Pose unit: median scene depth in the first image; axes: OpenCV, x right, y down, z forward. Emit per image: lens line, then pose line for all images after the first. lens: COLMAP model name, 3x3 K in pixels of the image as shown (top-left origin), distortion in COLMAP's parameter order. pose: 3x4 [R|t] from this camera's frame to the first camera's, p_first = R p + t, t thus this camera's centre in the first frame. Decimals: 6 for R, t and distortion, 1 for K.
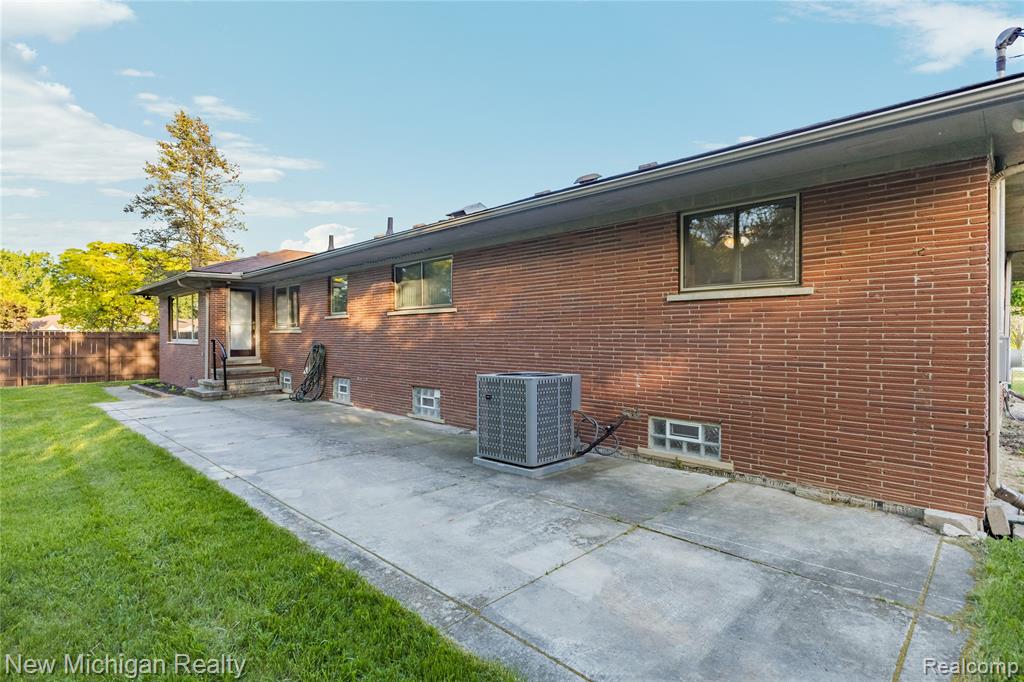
lens RADIAL K [[511.0, 0, 512.0], [0, 511.0, 339.7], [0, 0, 1]] dist [-0.000271, -0.000114]
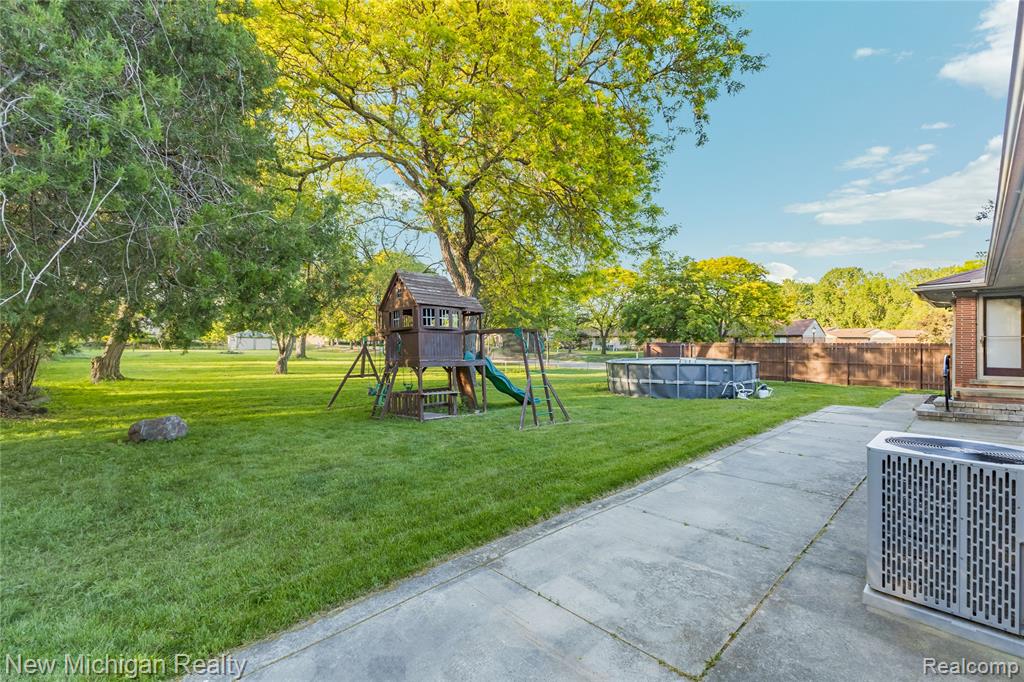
lens RADIAL K [[447.5, 0, 514.4], [0, 447.5, 339.4], [0, 0, 1]] dist [0.005405, 0.000394]
pose [[-0.025456, 0.000007, -0.999676, 0.682455], [-0.006884, 0.999976, 0.000183, -0.065517], [0.999652, 0.006887, -0.025455, 0.627516]]
